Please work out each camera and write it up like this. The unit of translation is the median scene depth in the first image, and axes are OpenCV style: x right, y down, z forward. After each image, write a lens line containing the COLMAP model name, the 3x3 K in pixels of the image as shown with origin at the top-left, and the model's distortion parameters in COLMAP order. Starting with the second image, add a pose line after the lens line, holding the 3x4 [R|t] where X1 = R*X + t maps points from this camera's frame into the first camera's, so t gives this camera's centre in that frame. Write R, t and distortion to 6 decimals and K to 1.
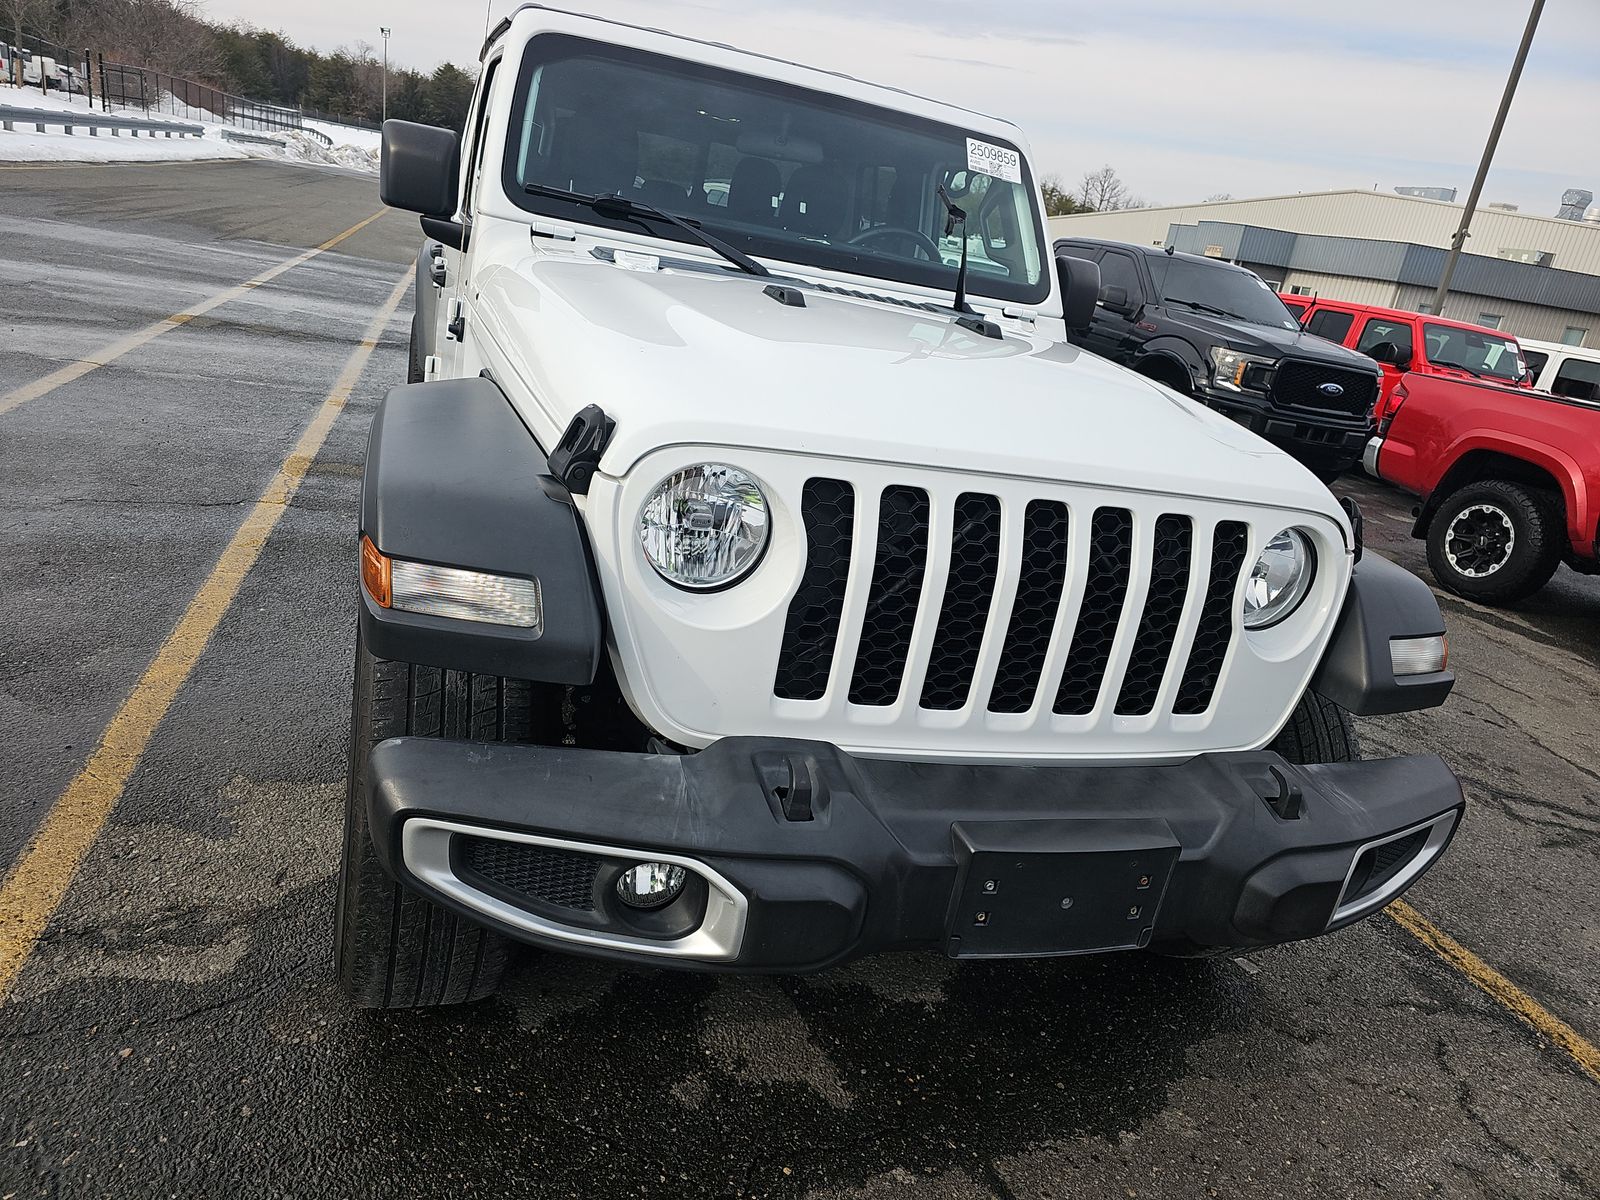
lens RADIAL K [[1063.2, 0, 801.3], [0, 1063.2, 596.5], [0, 0, 1]] dist [0.032987, -0.032937]
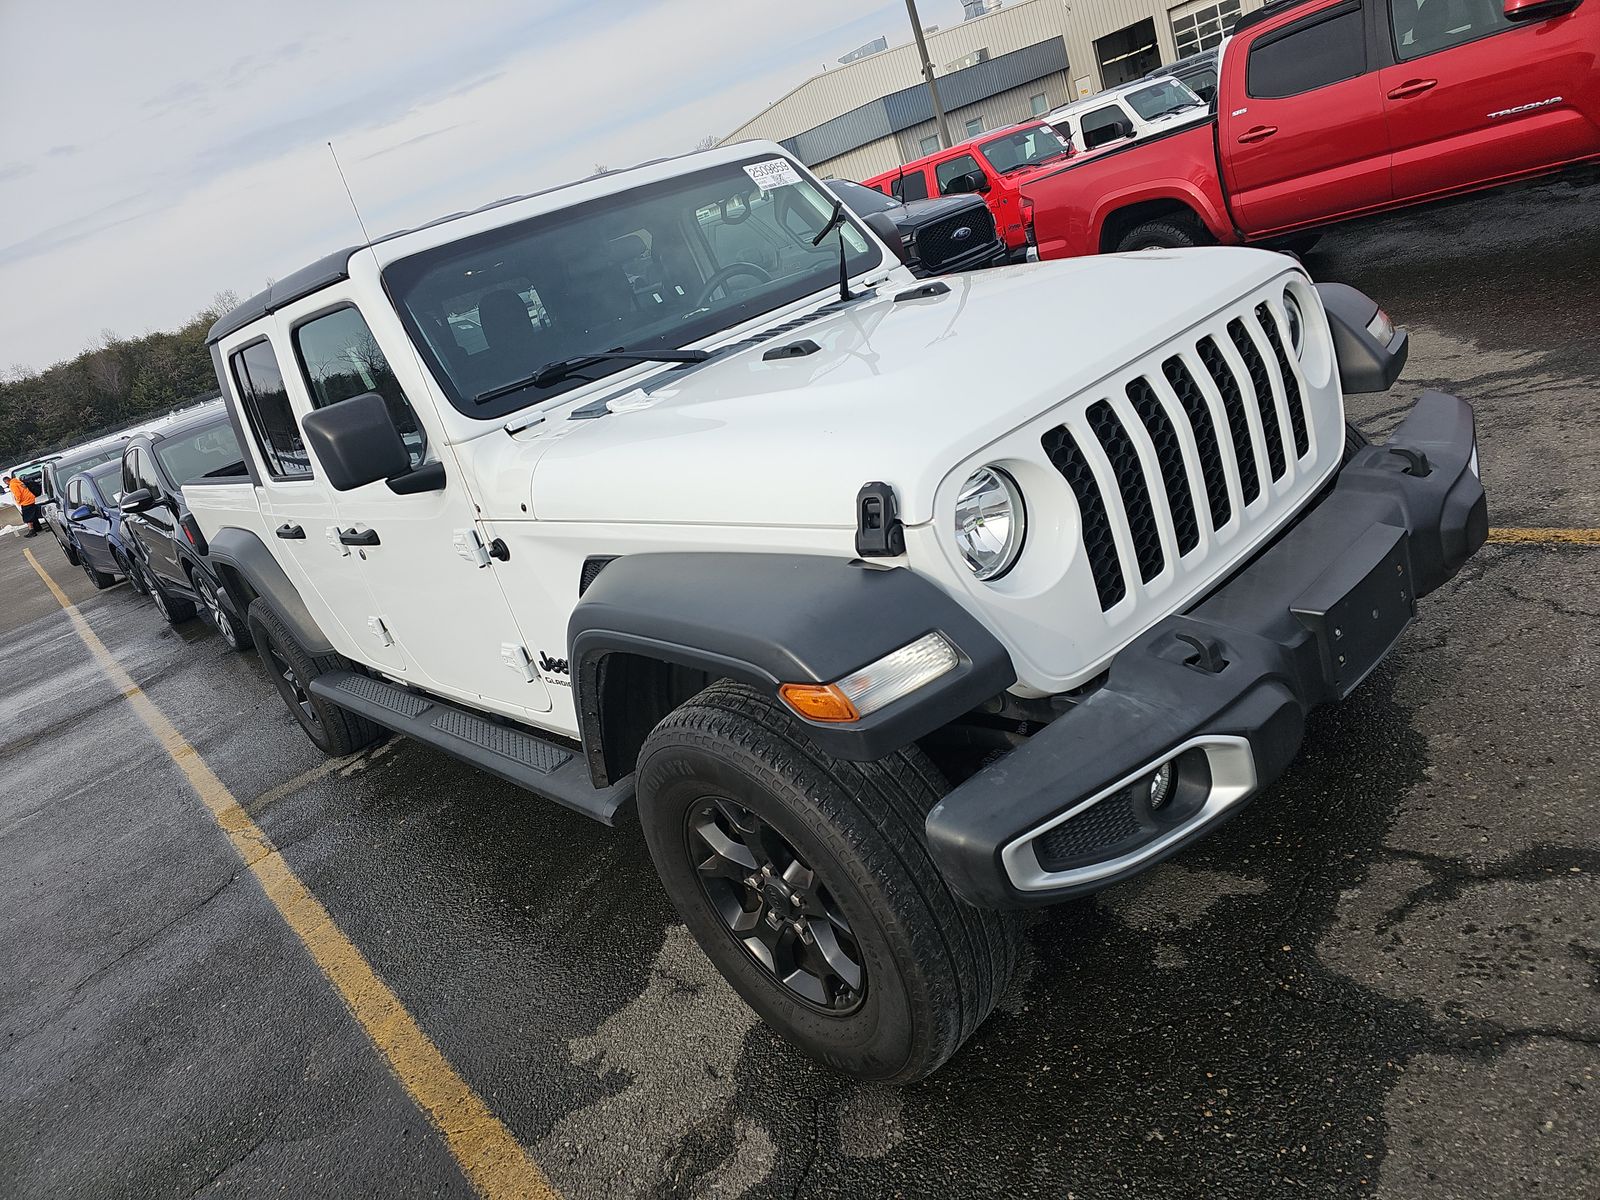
lens RADIAL K [[1063.2, 0, 799.4], [0, 1063.2, 603.9], [0, 0, 1]] dist [0.032987, -0.032937]
pose [[0.798121, -0.556137, 0.231763, -0.401953], [0.558561, 0.827188, 0.061399, -0.124683], [-0.225858, 0.080449, 0.970833, -0.053699]]
